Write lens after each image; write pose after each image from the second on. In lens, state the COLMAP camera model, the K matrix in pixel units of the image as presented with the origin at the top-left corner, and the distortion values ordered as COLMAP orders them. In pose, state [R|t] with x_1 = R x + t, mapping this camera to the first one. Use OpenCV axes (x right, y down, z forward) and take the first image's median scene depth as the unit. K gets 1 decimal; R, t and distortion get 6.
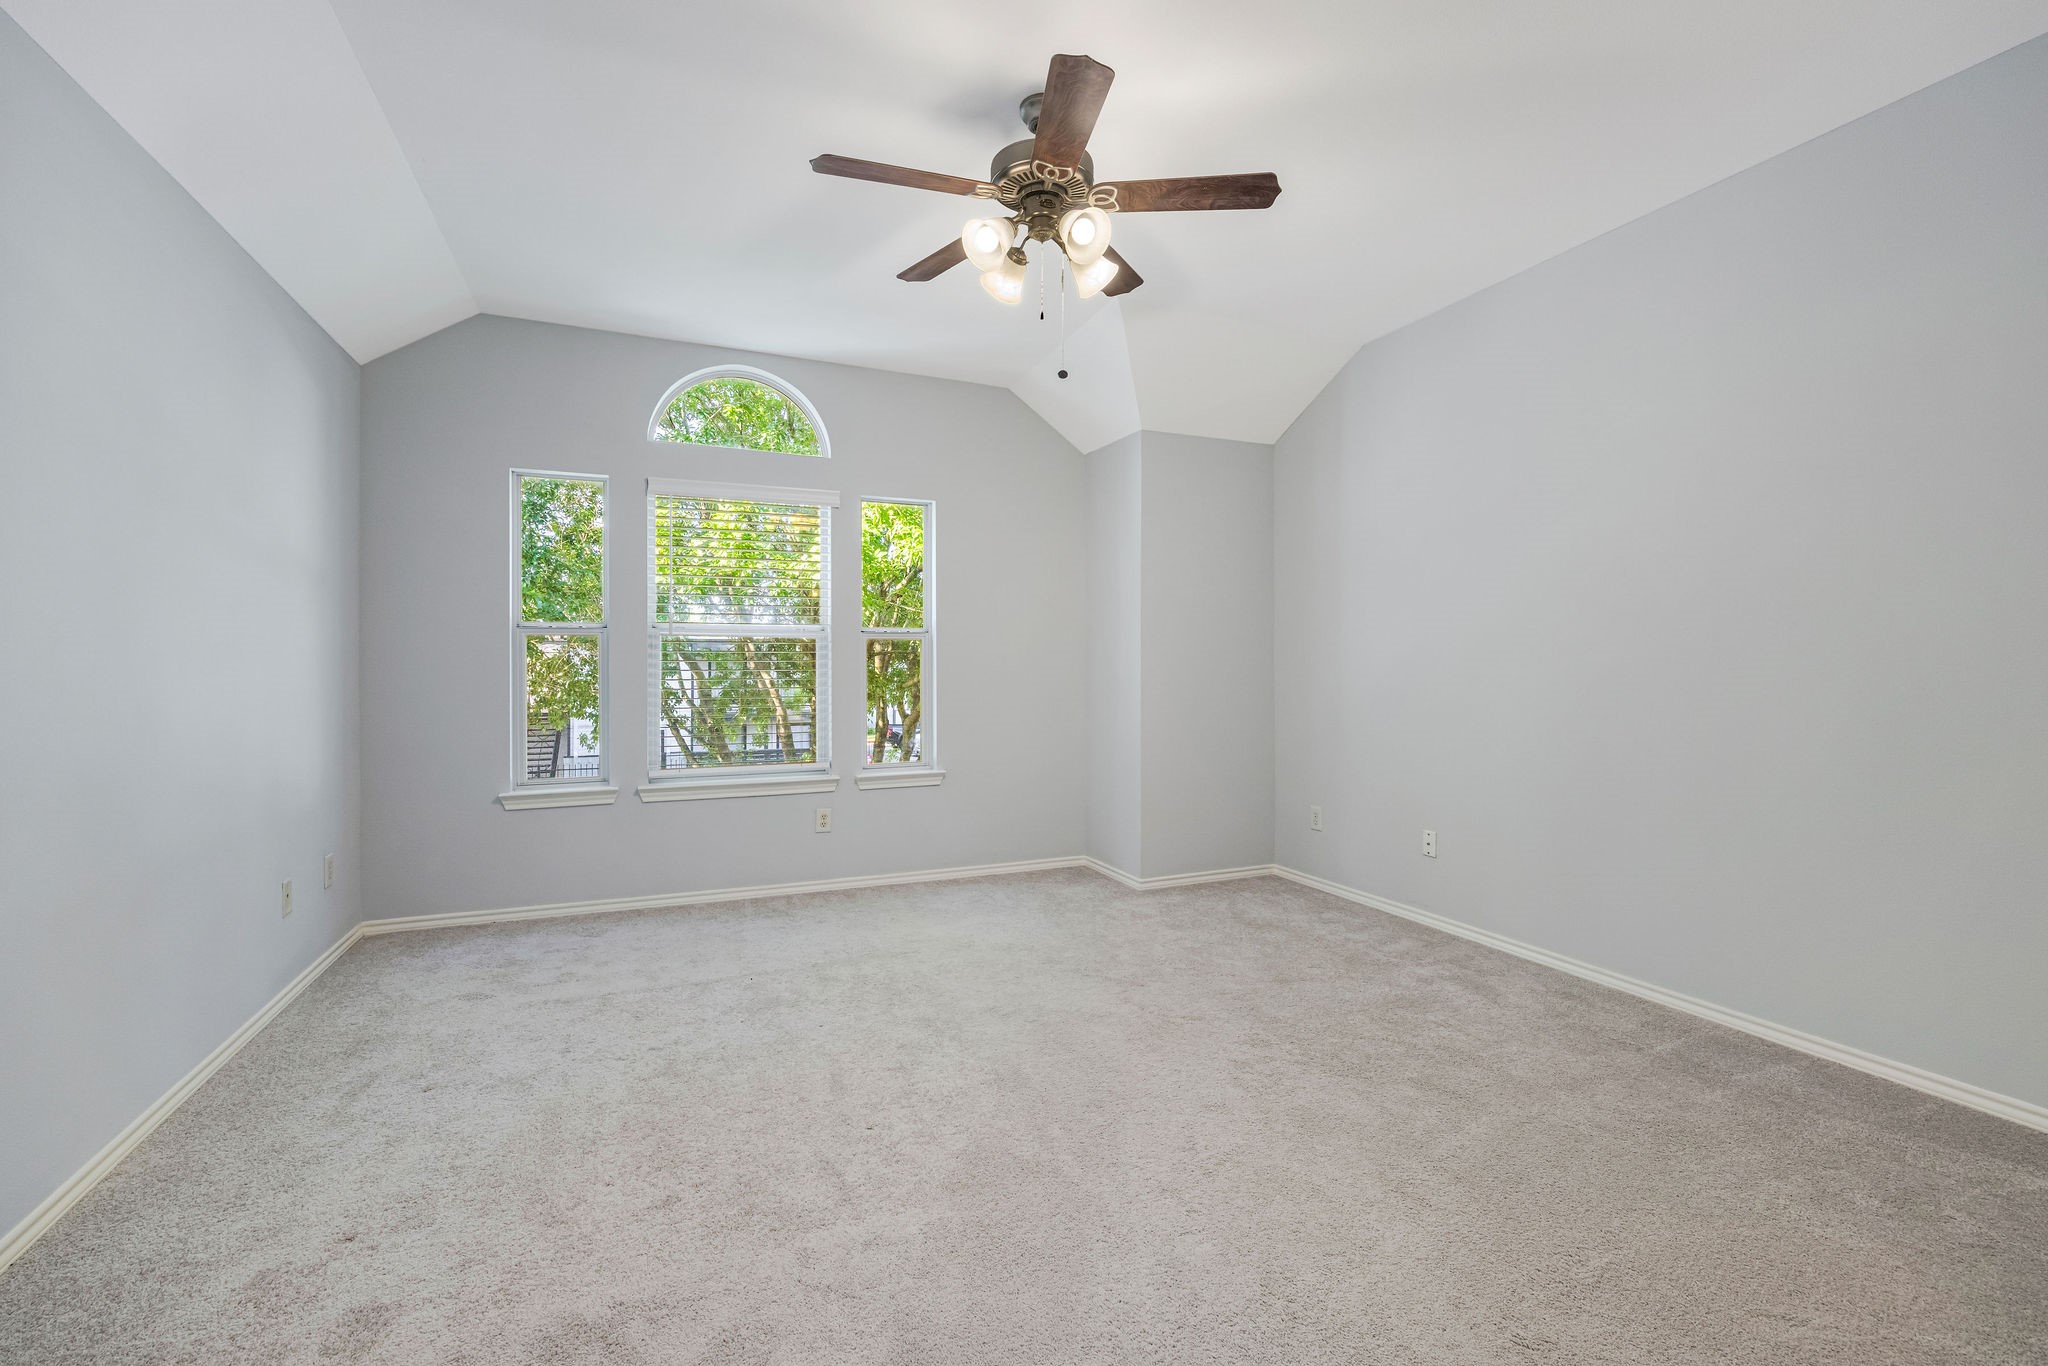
lens RADIAL K [[846.1, 0, 1020.9], [0, 846.1, 683.8], [0, 0, 1]] dist [-0.002712, 0.000275]
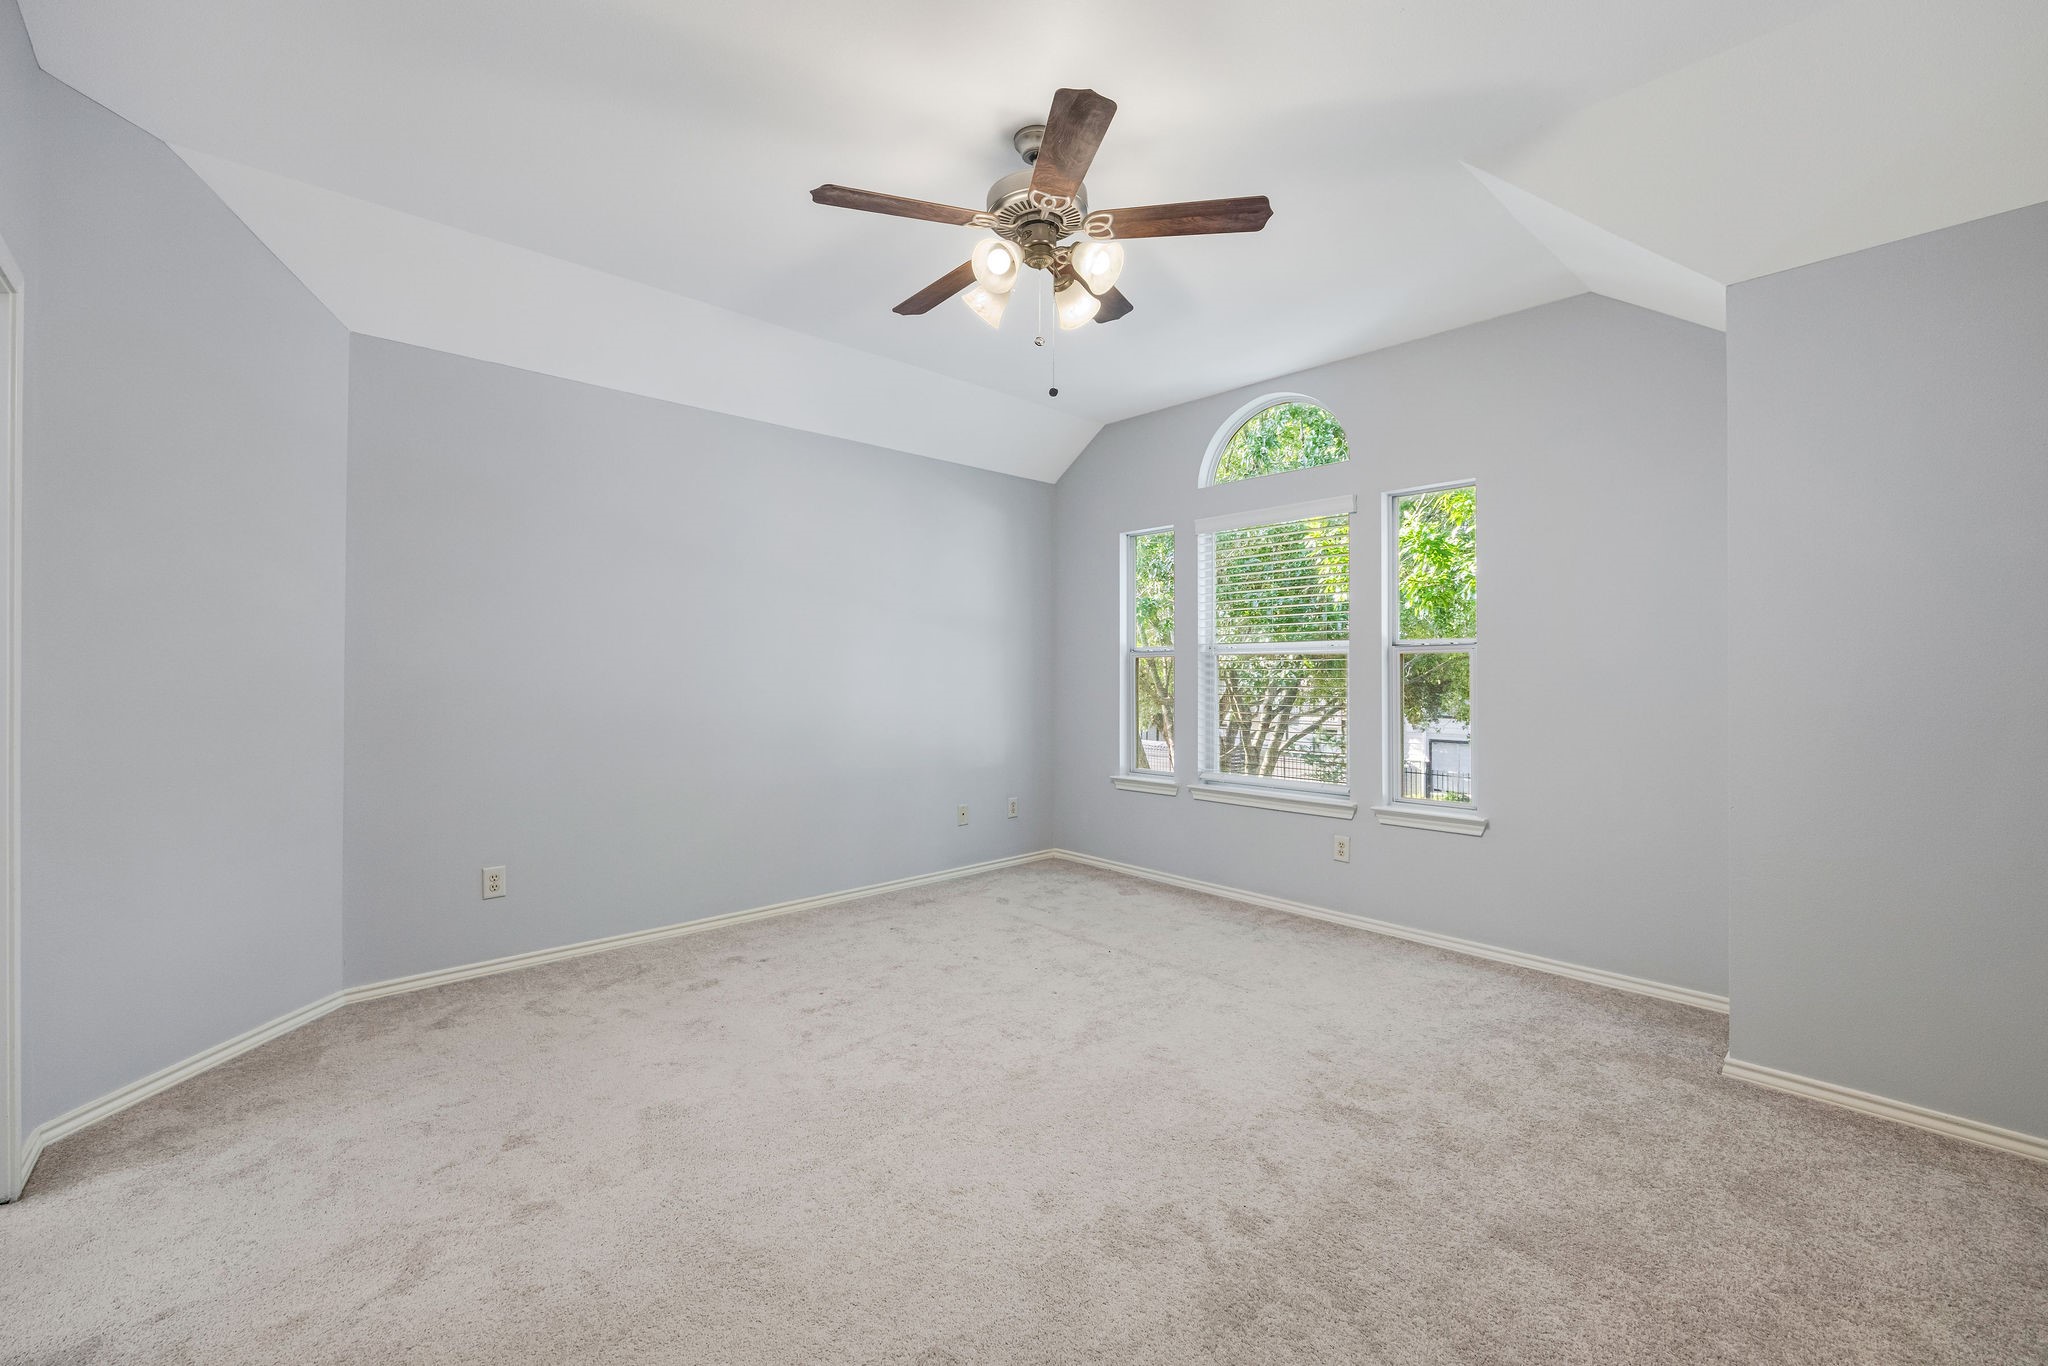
lens RADIAL K [[846.1, 0, 1021.0], [0, 846.1, 688.9], [0, 0, 1]] dist [-0.002712, 0.000275]
pose [[0.329796, 0.012815, -0.943965, 0.737715], [-0.023541, 0.999709, 0.005348, -0.016118], [0.943759, 0.020458, 0.330002, 0.492595]]
